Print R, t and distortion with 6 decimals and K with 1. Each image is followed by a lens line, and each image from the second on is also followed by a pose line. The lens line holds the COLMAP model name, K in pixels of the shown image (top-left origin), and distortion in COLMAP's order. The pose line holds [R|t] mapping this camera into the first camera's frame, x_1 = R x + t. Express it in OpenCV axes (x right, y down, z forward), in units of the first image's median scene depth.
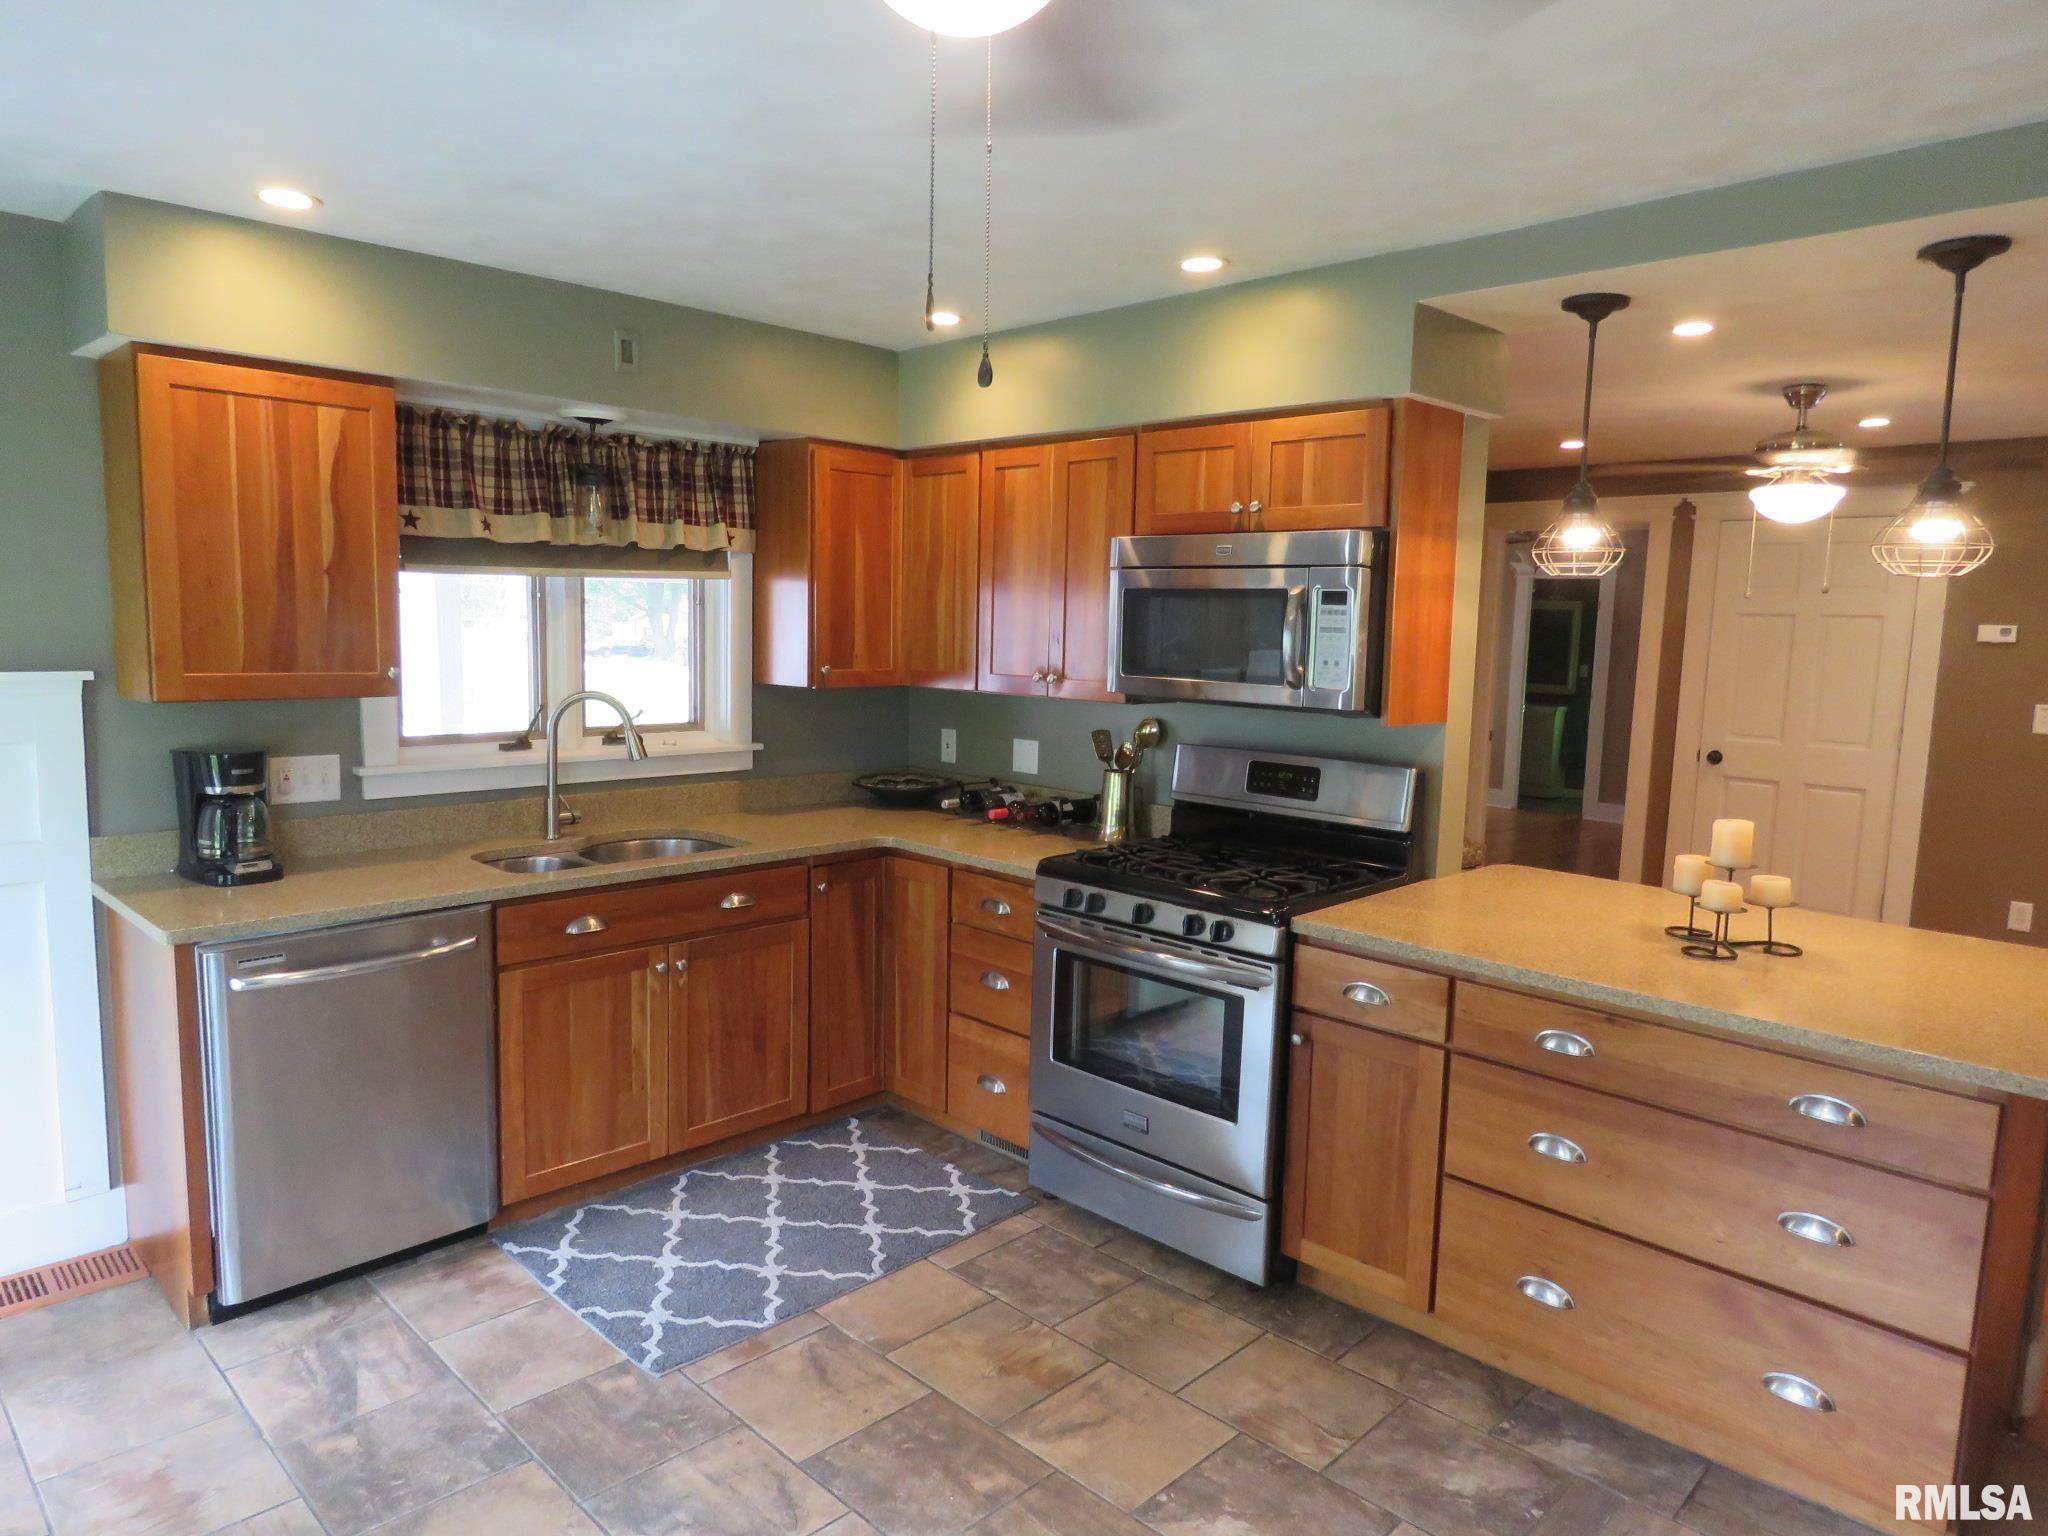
lens RADIAL K [[1313.7, 0, 1013.7], [0, 1313.7, 771.3], [0, 0, 1]] dist [-0.002653, -0.003125]
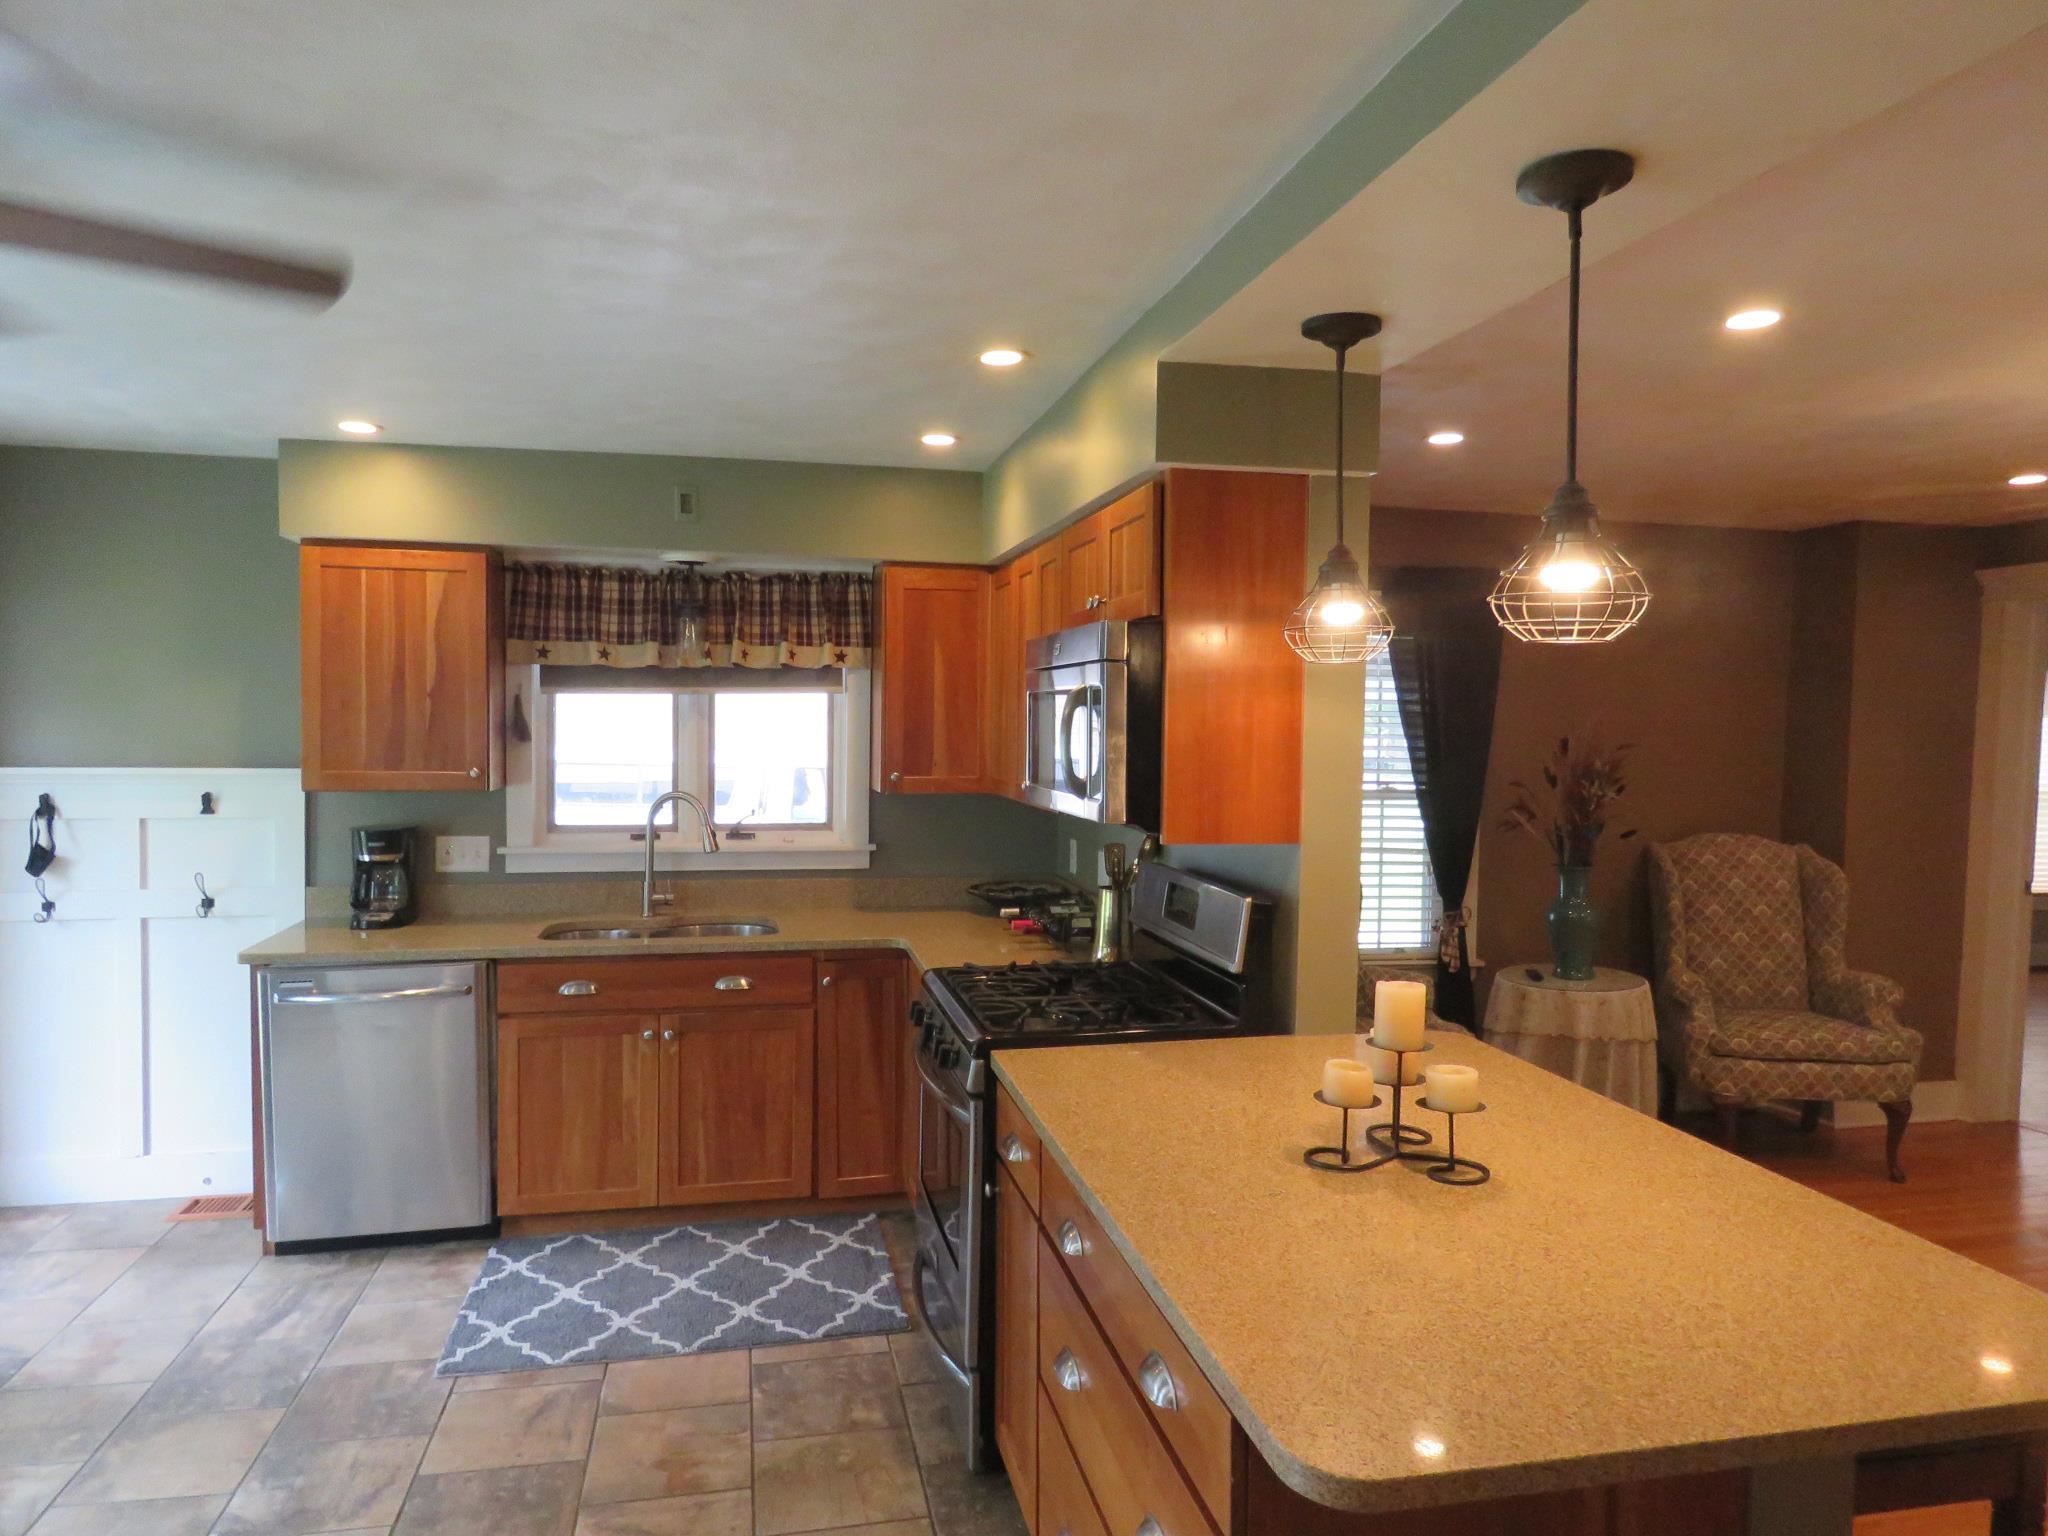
lens RADIAL K [[1313.7, 0, 1013.7], [0, 1313.7, 771.3], [0, 0, 1]] dist [-0.002653, -0.003125]
pose [[0.836827, 0.008677, -0.547398, 0.613880], [-0.056885, 0.995840, -0.071176, -0.013947], [0.544504, 0.090701, 0.833840, 0.206002]]
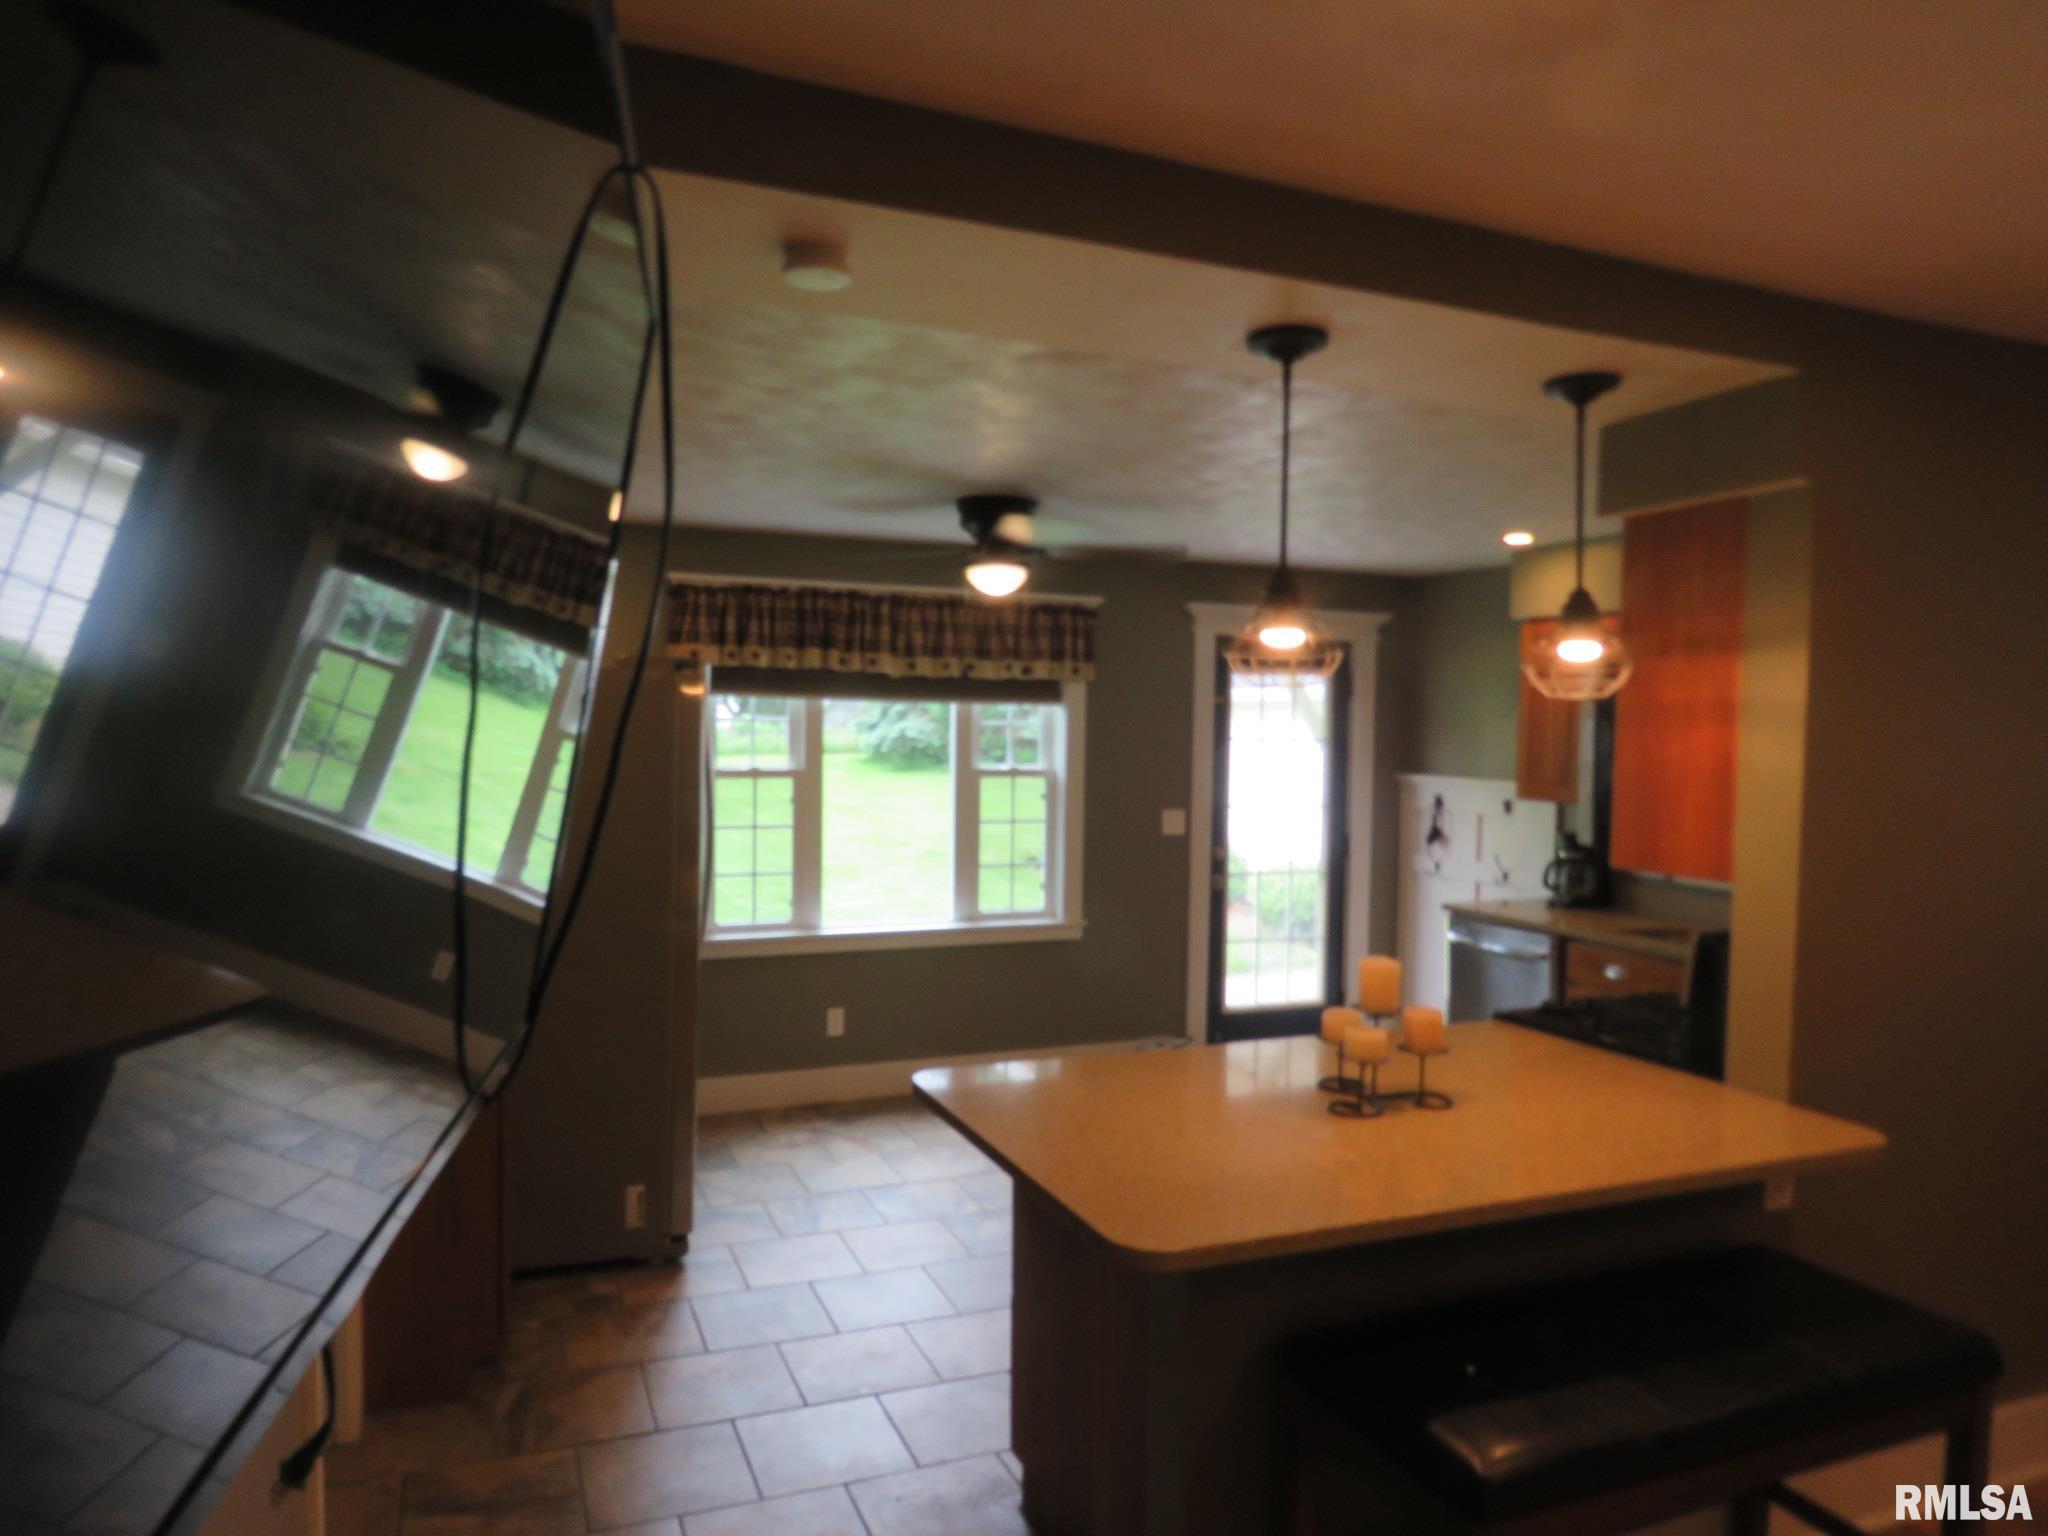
lens RADIAL K [[1313.7, 0, 1013.7], [0, 1313.7, 771.3], [0, 0, 1]] dist [-0.002653, -0.003125]
pose [[-0.382358, 0.005213, -0.923999, 1.180743], [-0.133407, 0.989195, 0.060786, -0.092487], [0.914333, 0.146510, -0.377532, 0.868154]]
